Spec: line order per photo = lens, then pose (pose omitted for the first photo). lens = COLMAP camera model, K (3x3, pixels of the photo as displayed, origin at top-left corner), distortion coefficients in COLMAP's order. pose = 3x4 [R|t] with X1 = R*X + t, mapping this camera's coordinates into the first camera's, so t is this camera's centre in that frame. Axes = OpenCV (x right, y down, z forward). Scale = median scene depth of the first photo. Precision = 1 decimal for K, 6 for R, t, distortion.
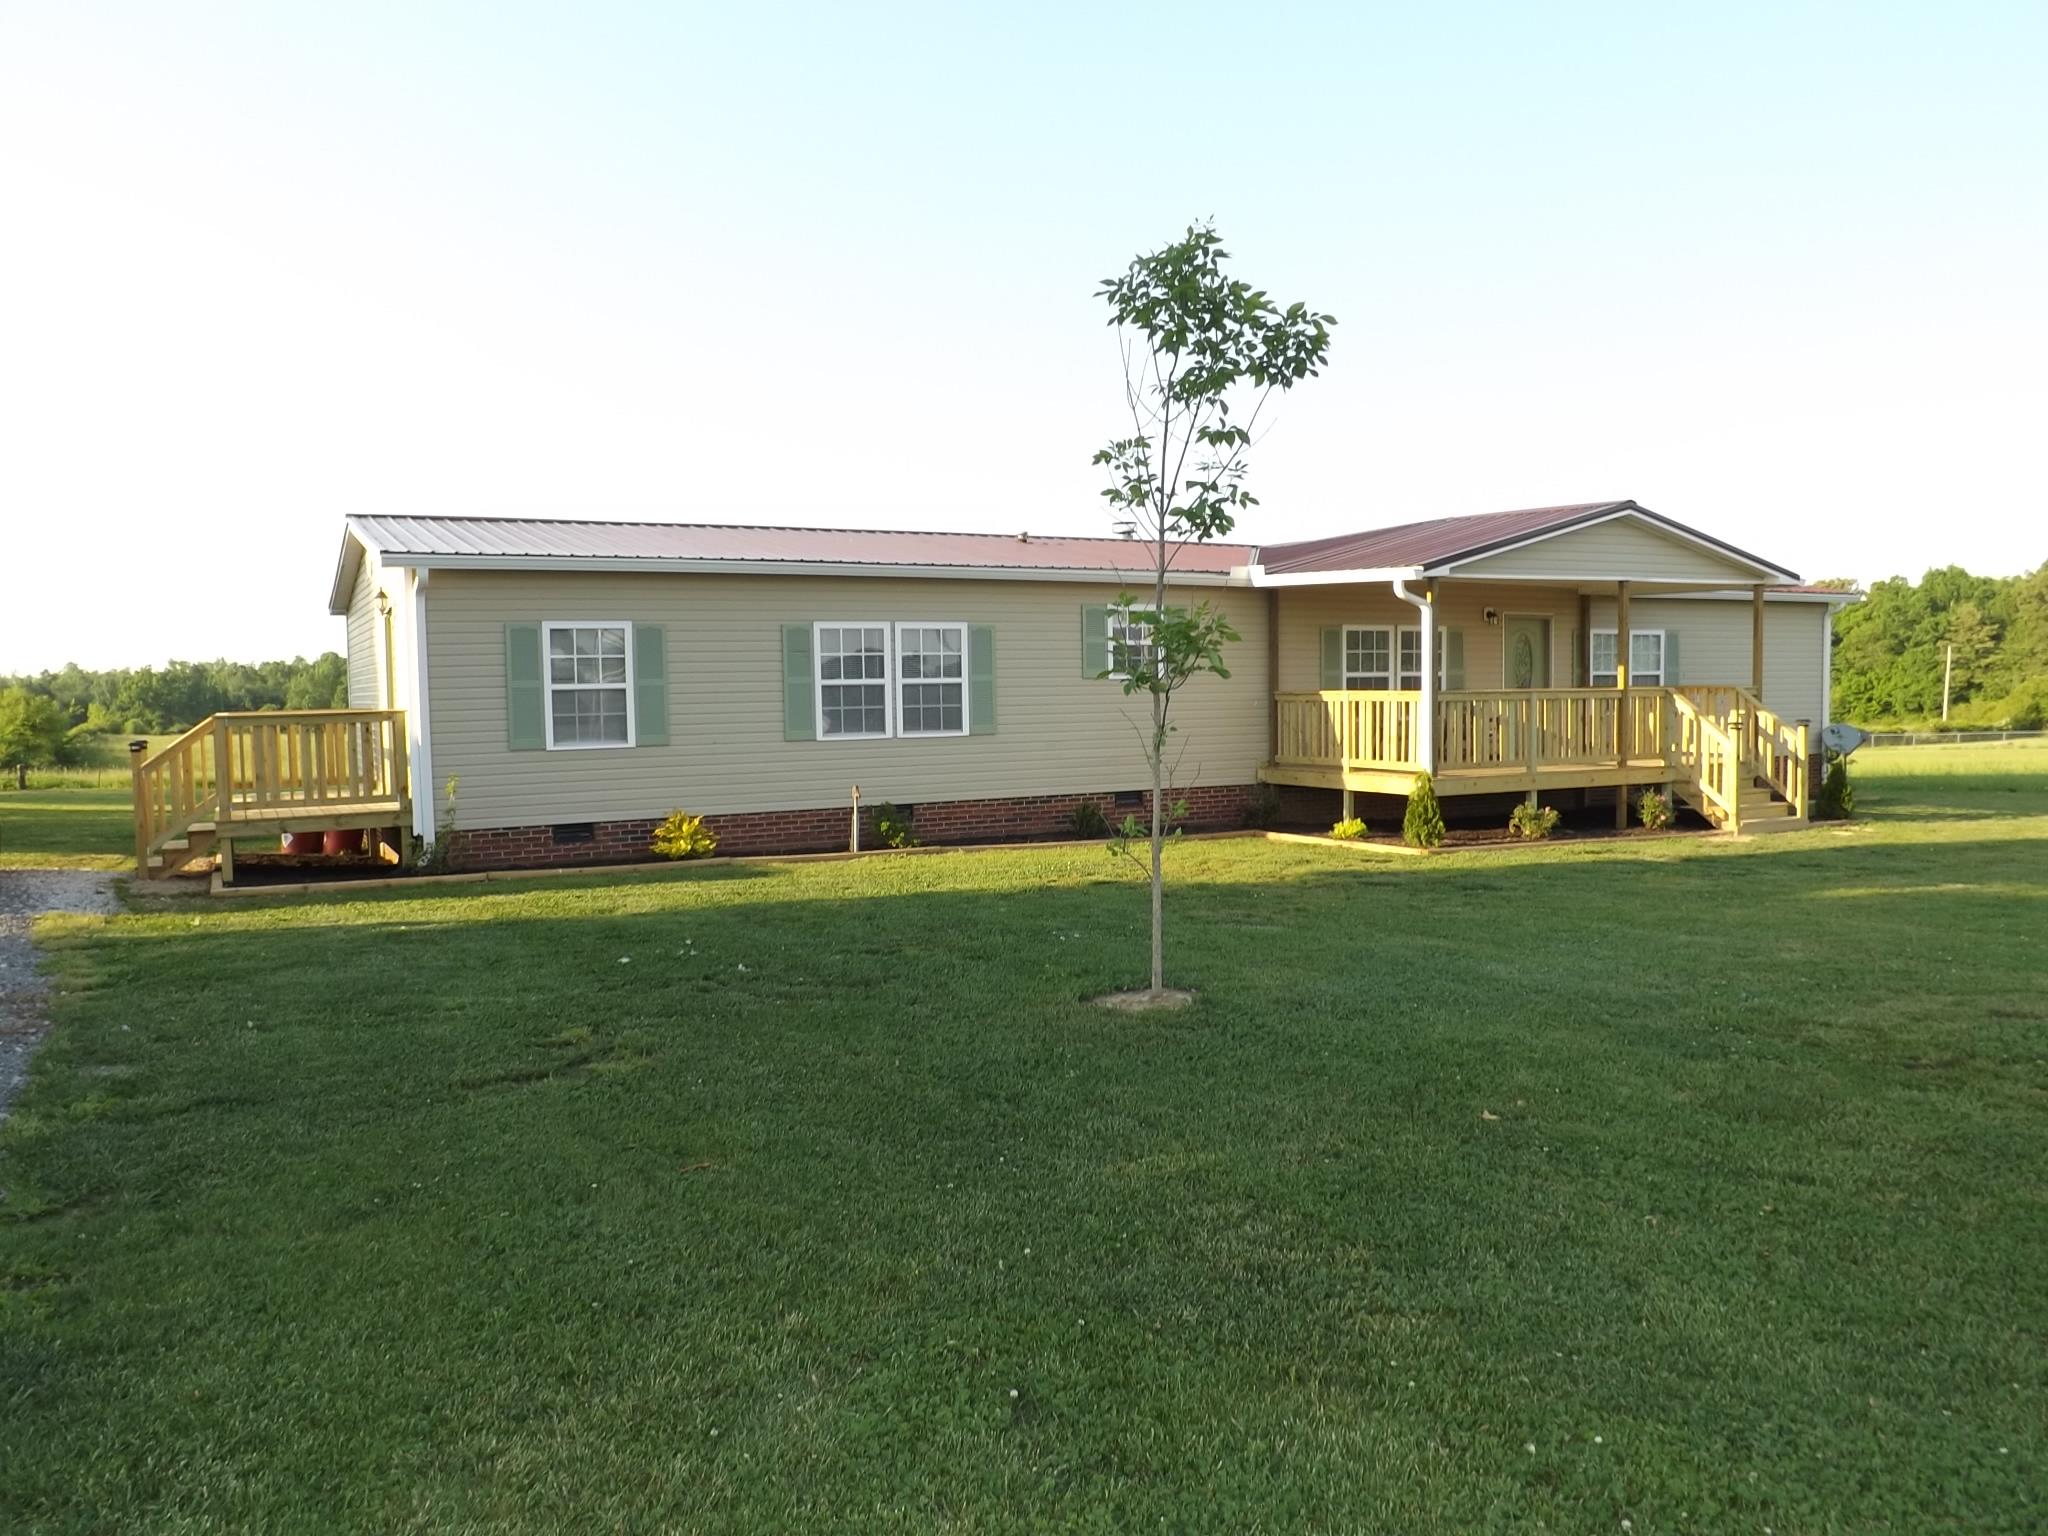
lens RADIAL K [[1490.7, 0, 1024.0], [0, 1490.7, 768.0], [0, 0, 1]] dist [-0.051557, -0.000272]
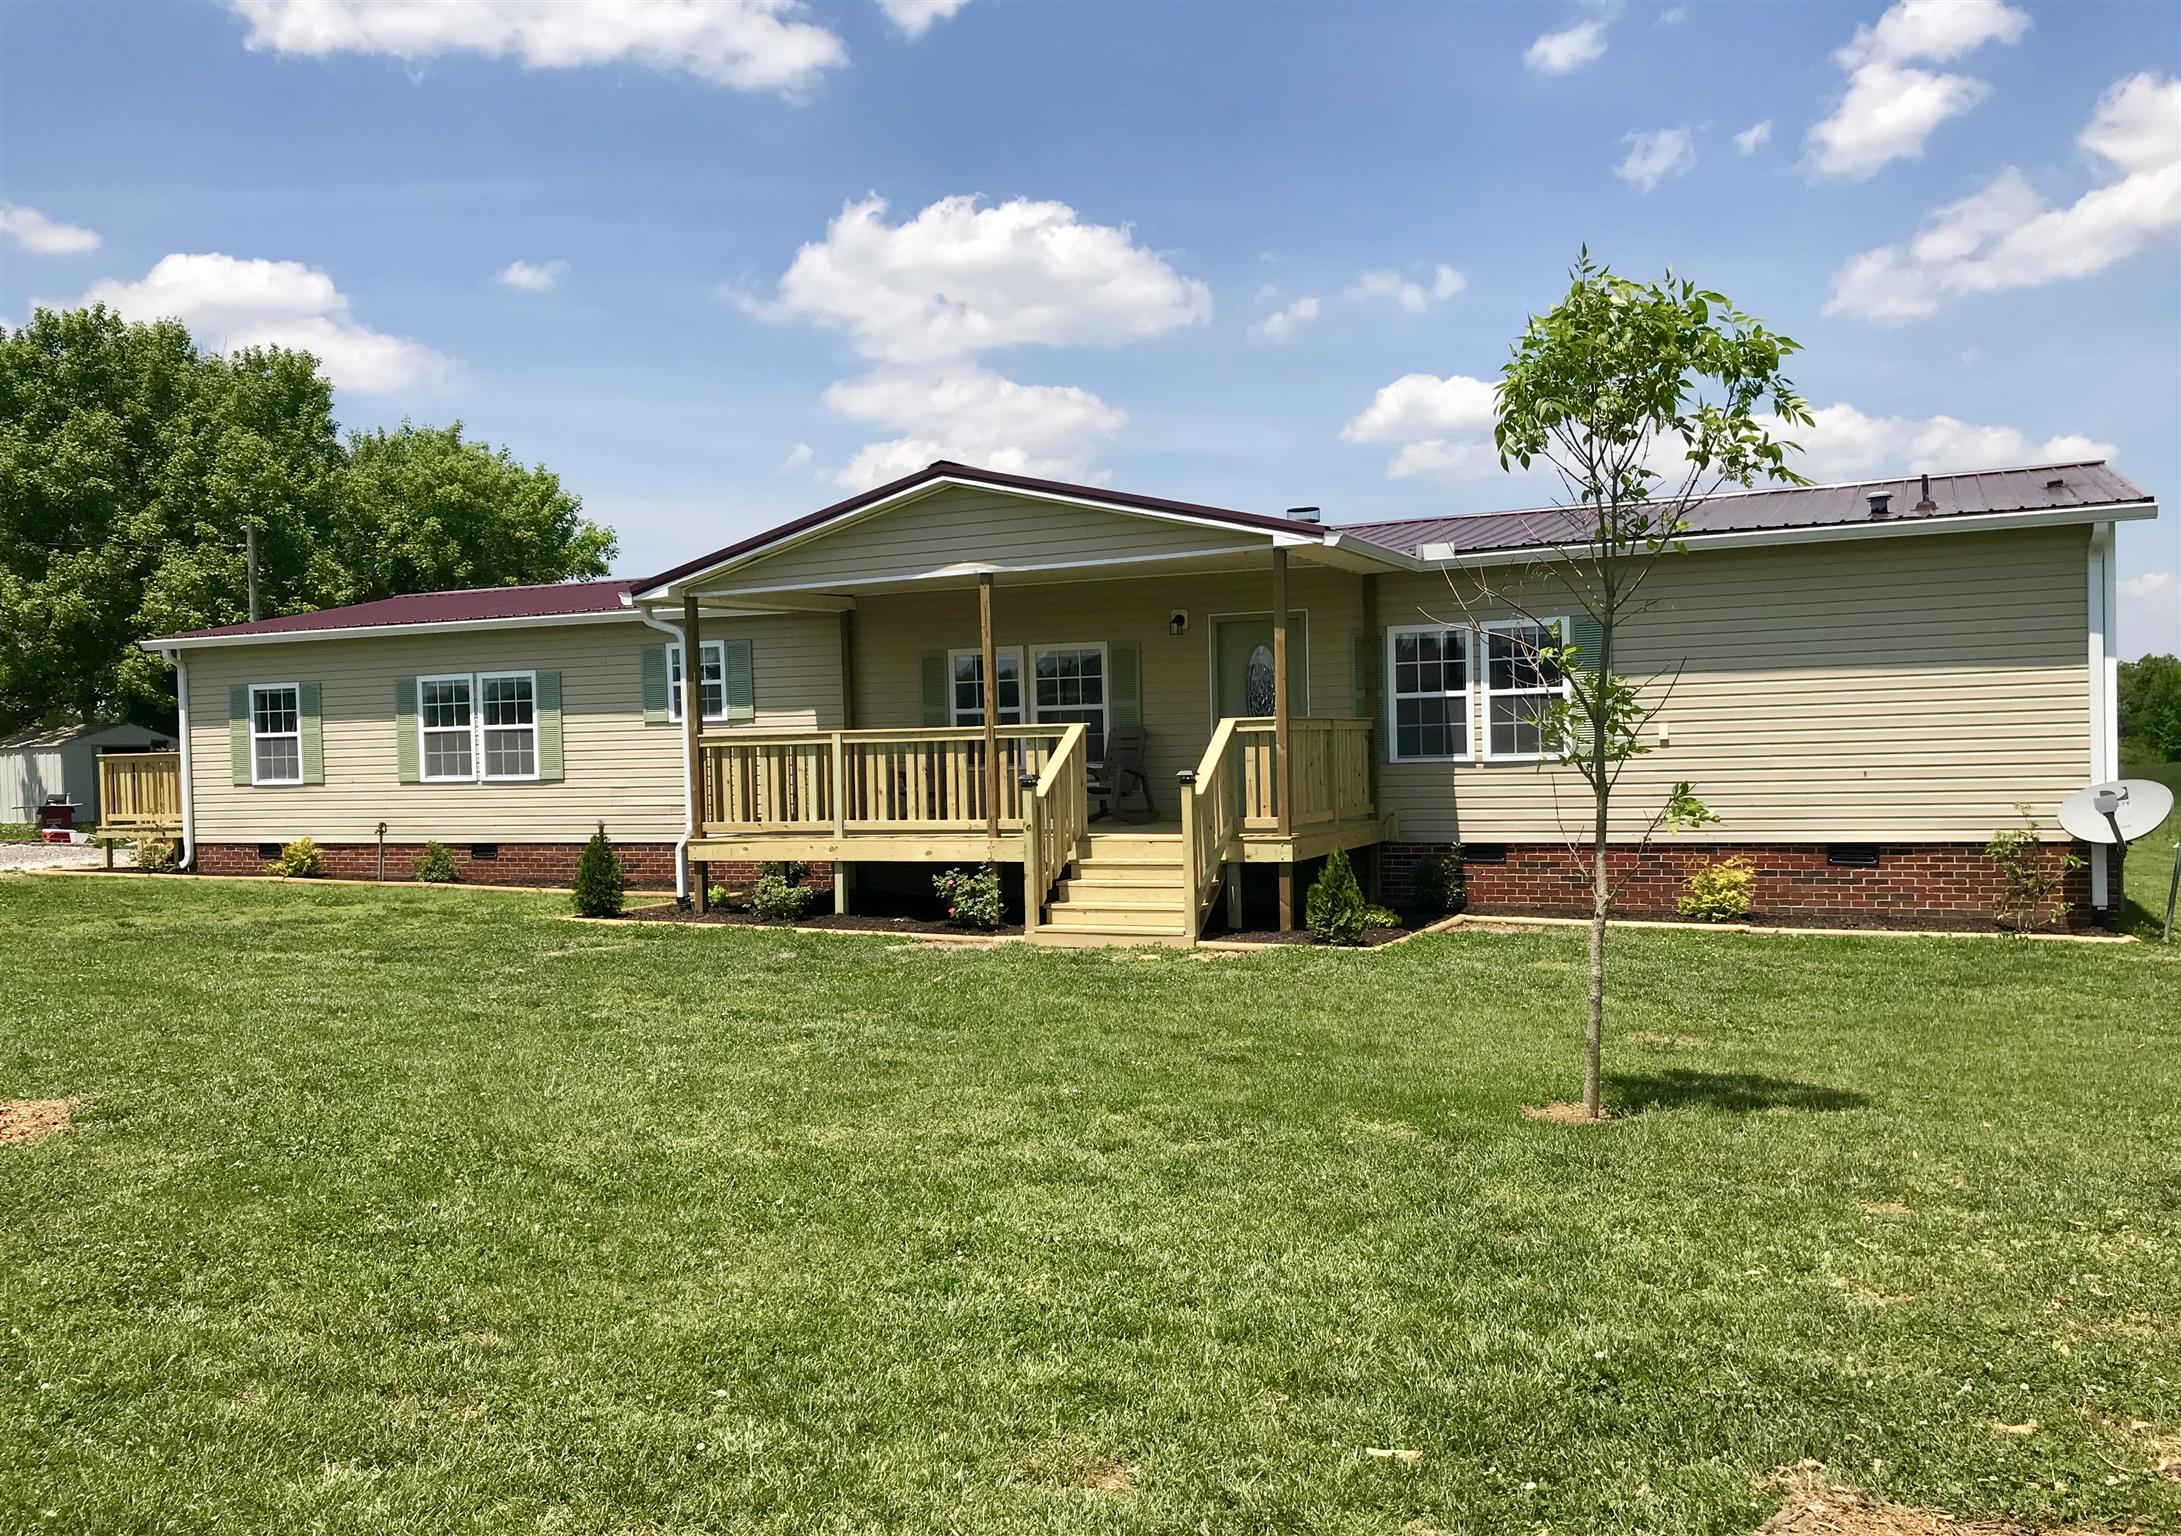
lens RADIAL K [[1672.7, 0, 1090.5], [0, 1672.7, 768.0], [0, 0, 1]] dist [0.002767, 0.000624]
pose [[0.603065, 0.022762, -0.797368, 1.024527], [-0.021375, 0.999695, 0.012371, -0.048636], [0.797406, 0.009583, 0.603367, 0.564532]]
